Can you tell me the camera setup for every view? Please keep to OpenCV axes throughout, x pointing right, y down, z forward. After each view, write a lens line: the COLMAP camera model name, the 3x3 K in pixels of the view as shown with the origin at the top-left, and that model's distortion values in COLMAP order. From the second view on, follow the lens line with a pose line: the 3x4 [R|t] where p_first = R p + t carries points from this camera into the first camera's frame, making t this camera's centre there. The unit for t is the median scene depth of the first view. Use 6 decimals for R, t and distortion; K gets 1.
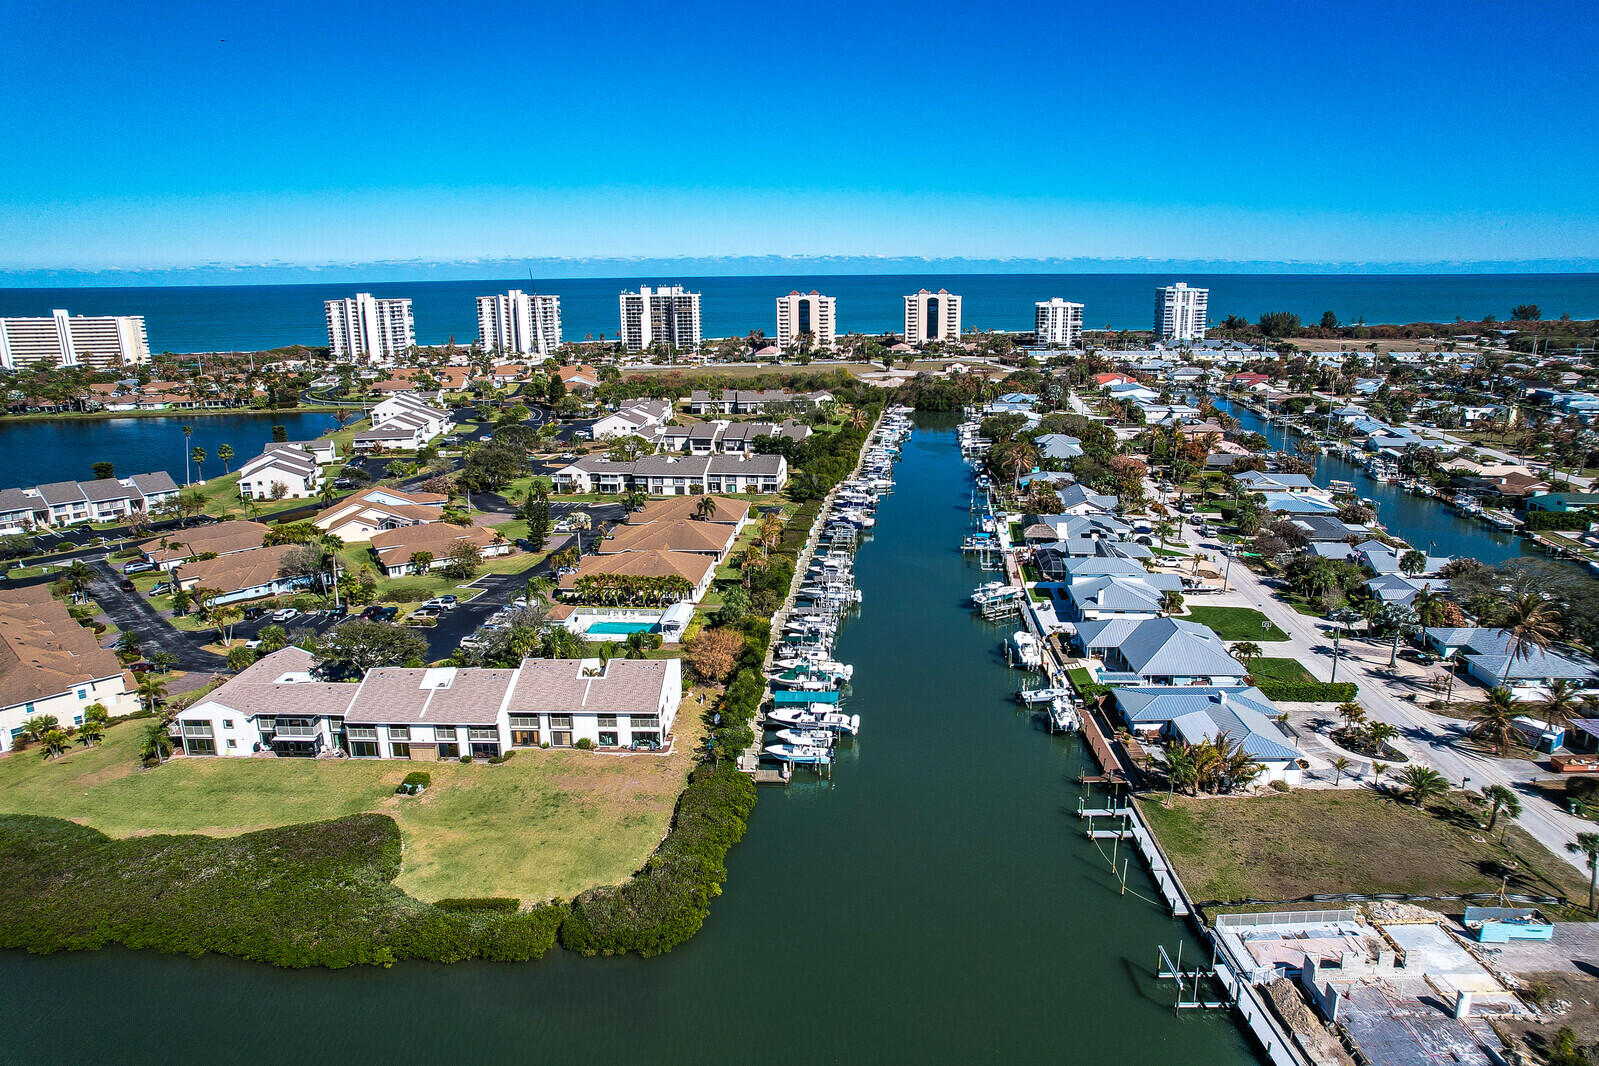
lens RADIAL K [[1021.7, 0, 816.6], [0, 1021.7, 536.6], [0, 0, 1]] dist [-0.079798, 0.075801]
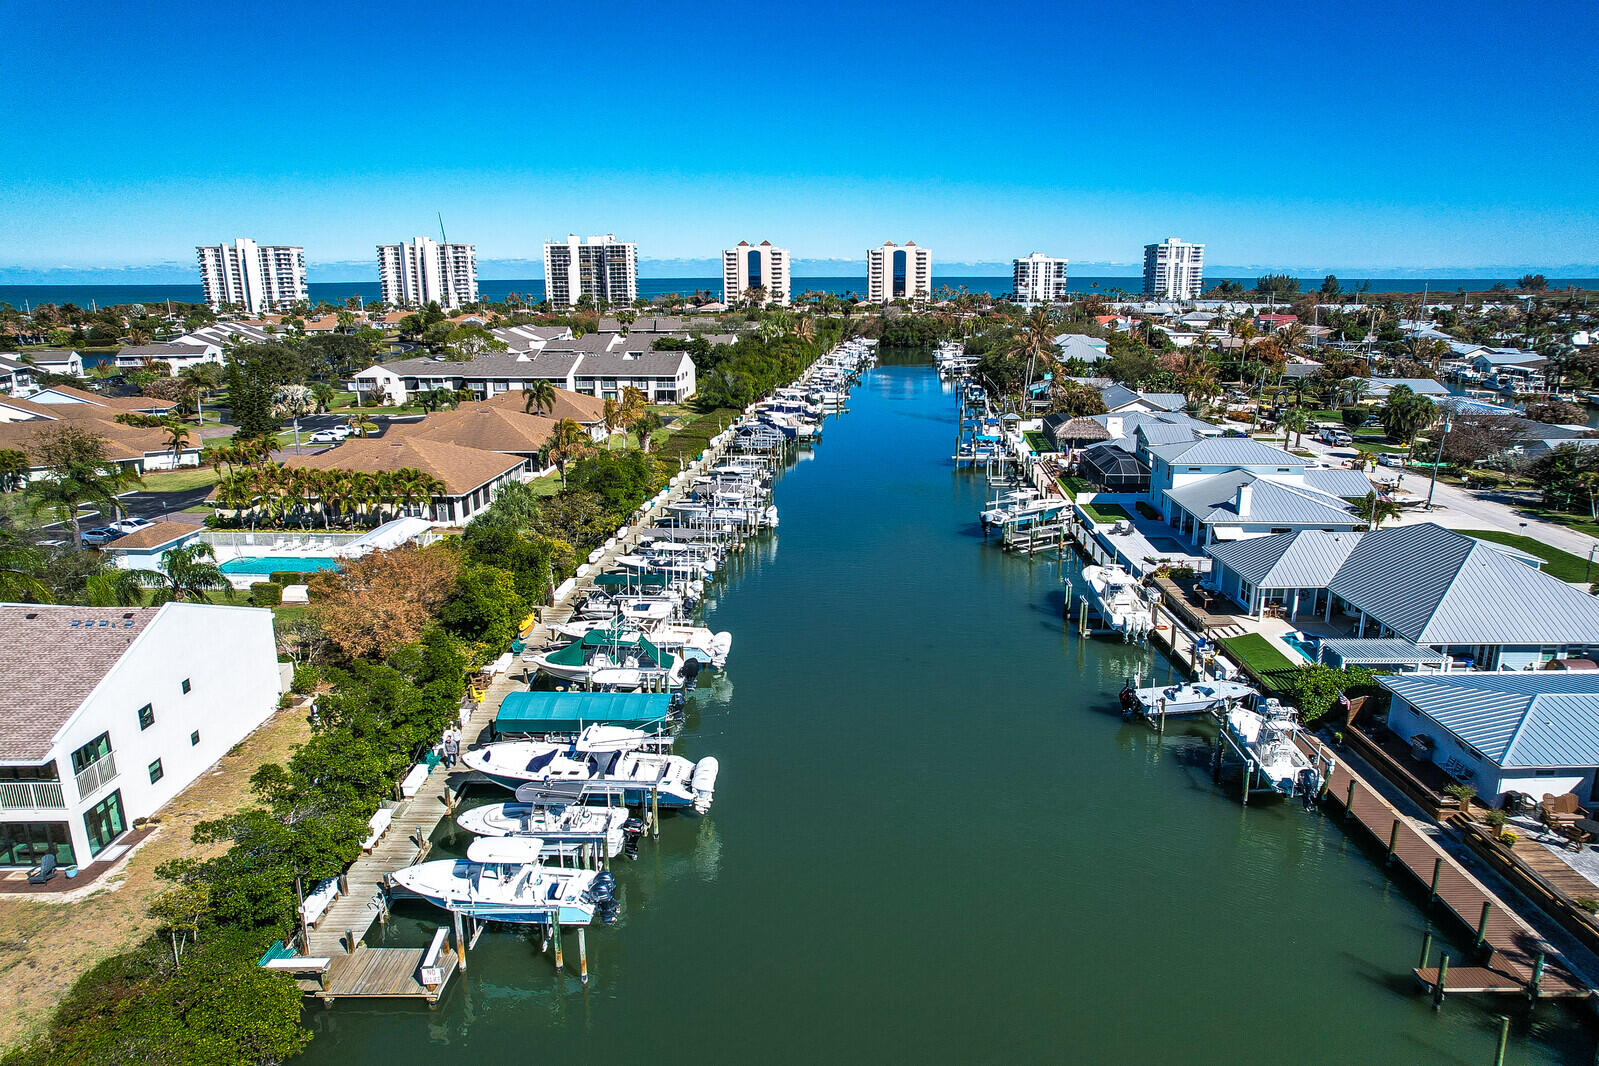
lens RADIAL K [[1021.7, 0, 816.6], [0, 1021.7, 536.6], [0, 0, 1]] dist [-0.079798, 0.075801]
pose [[0.999454, -0.003509, 0.032842, 0.053168], [0.003623, 0.999988, -0.003399, 0.080657], [-0.032830, 0.003516, 0.999455, 0.523264]]
